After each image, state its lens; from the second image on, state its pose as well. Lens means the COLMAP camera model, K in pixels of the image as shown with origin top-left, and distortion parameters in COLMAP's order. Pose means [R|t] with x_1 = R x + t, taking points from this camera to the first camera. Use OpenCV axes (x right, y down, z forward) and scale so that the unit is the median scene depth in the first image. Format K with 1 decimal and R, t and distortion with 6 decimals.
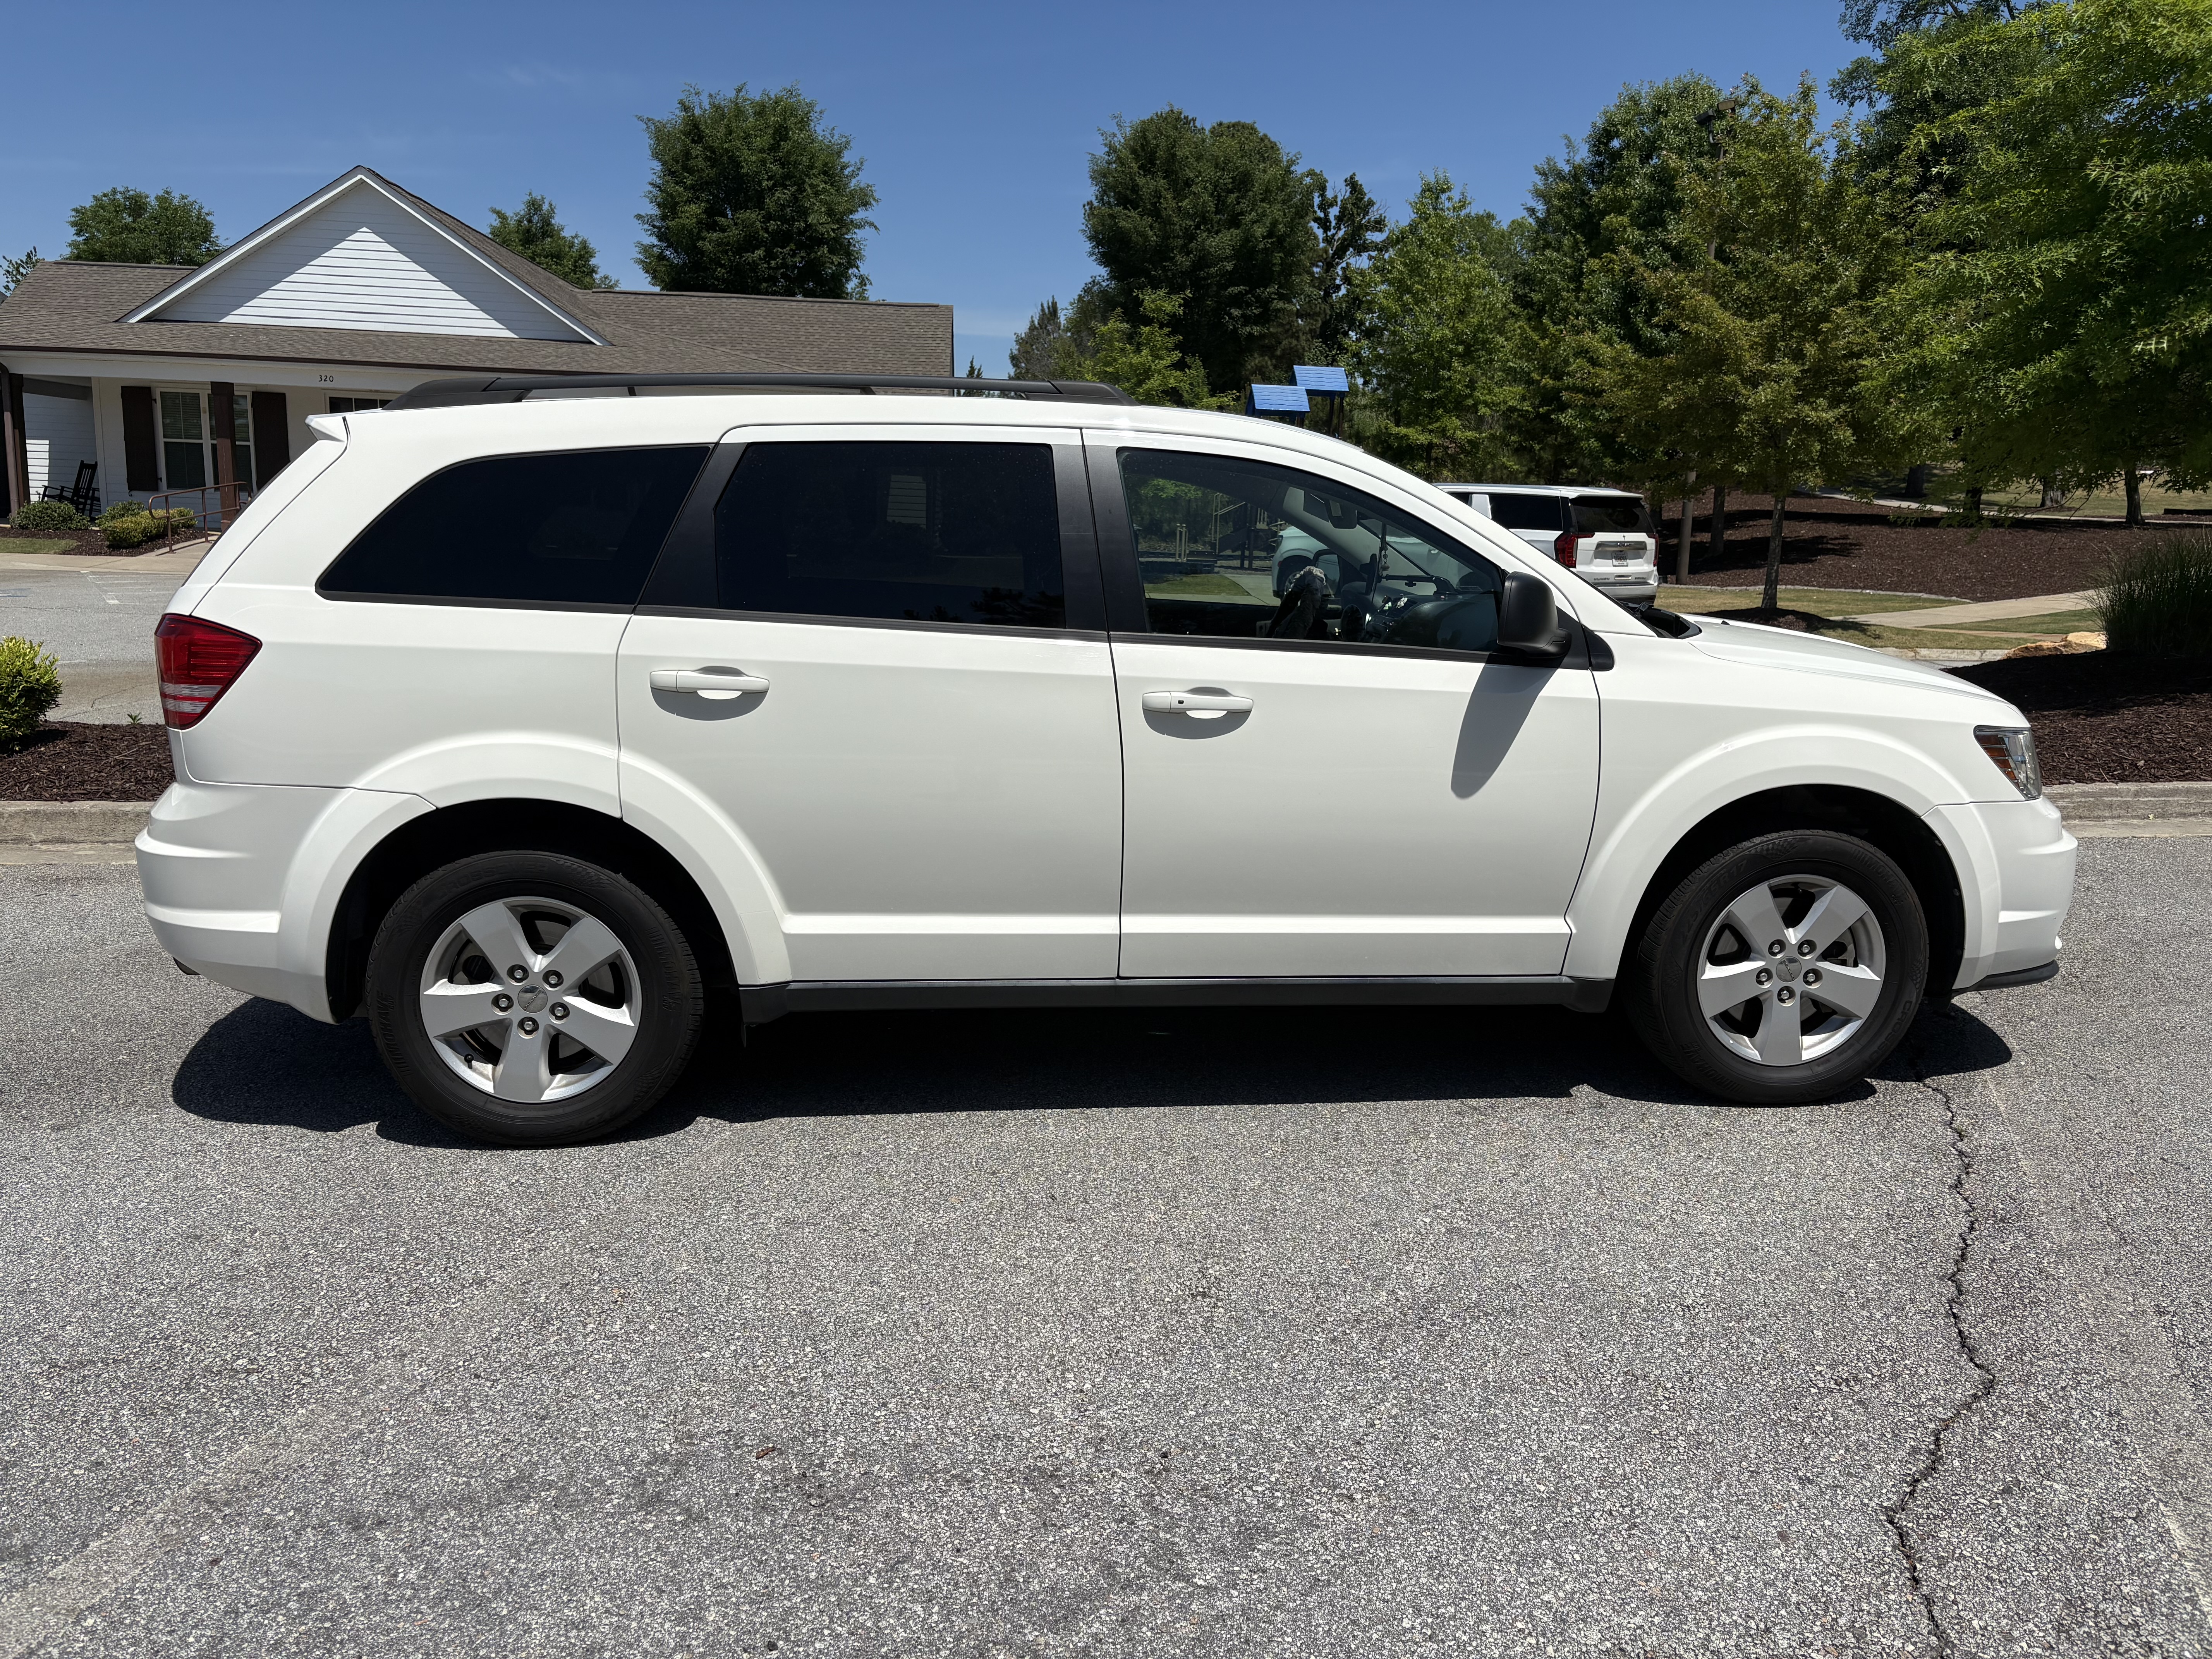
lens RADIAL K [[1657.9, 0, 1107.3], [0, 1657.9, 835.6], [0, 0, 1]] dist [0.027536, -0.023893]
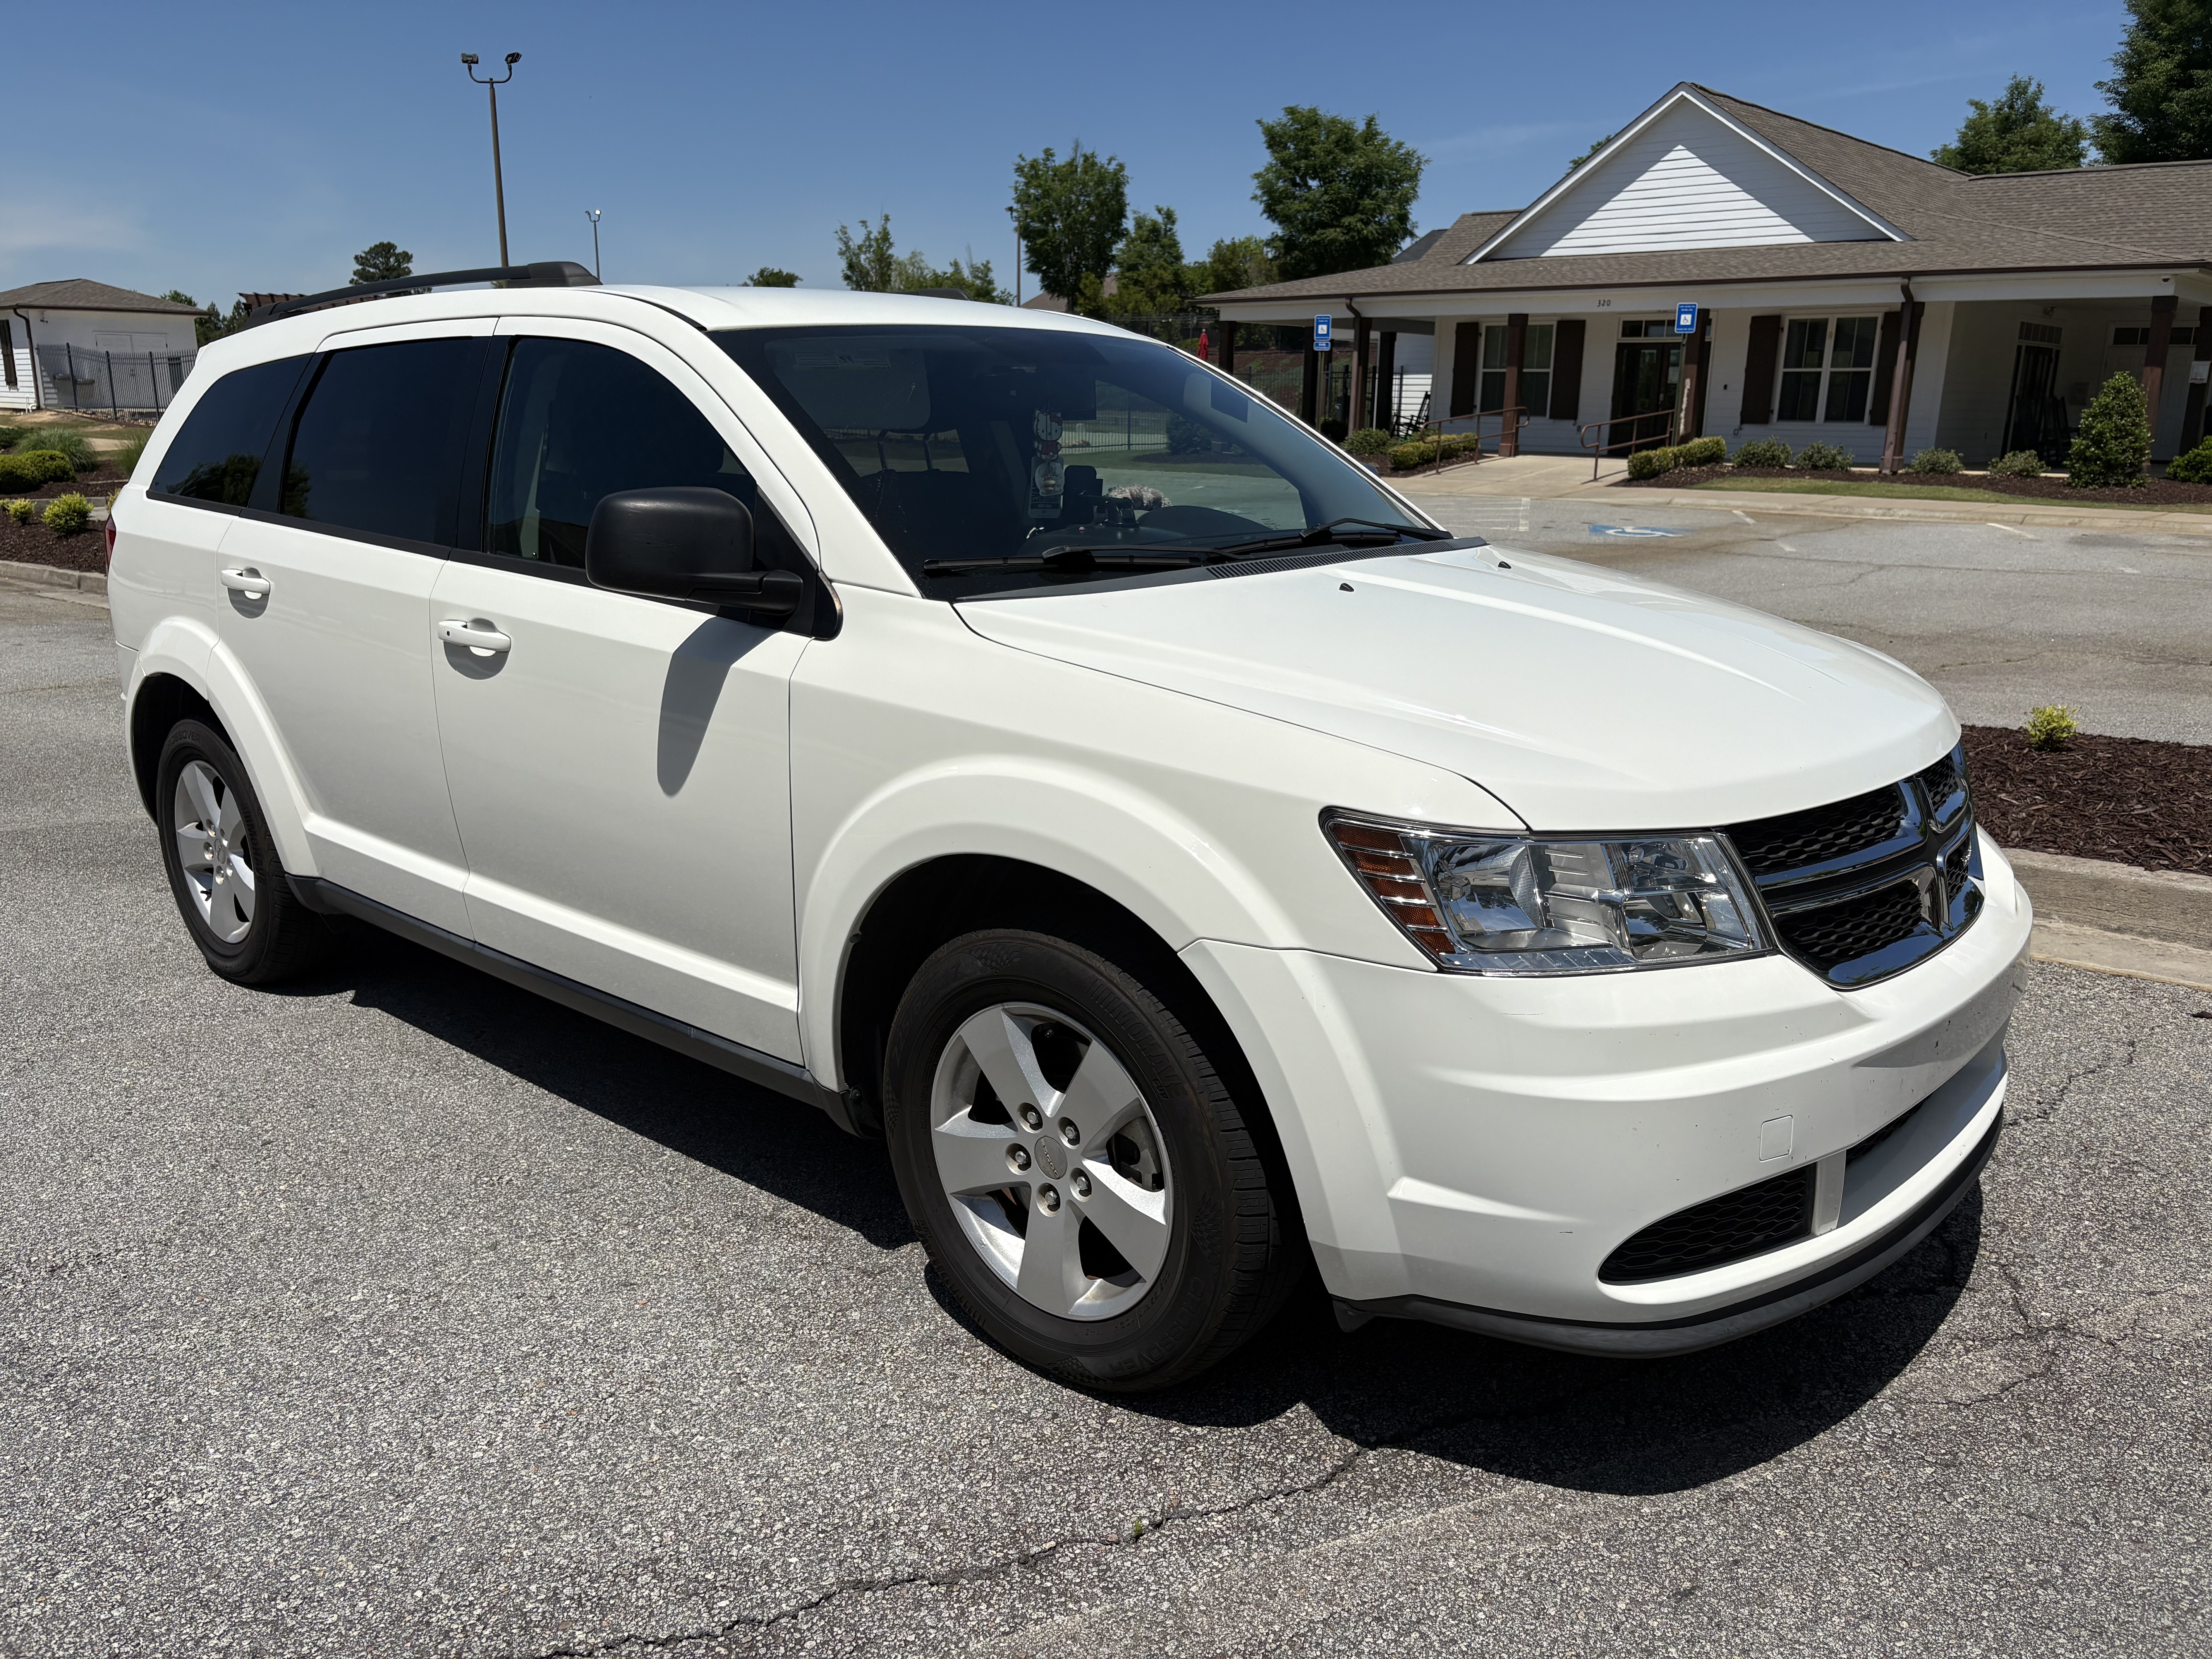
lens RADIAL K [[1657.9, 0, 1102.9], [0, 1657.9, 828.0], [0, 0, 1]] dist [0.027536, -0.023893]
pose [[0.684746, 0.156047, -0.711879, 0.093750], [-0.126883, 0.987416, 0.094398, -0.010974], [0.717651, 0.025687, 0.695929, 0.066424]]
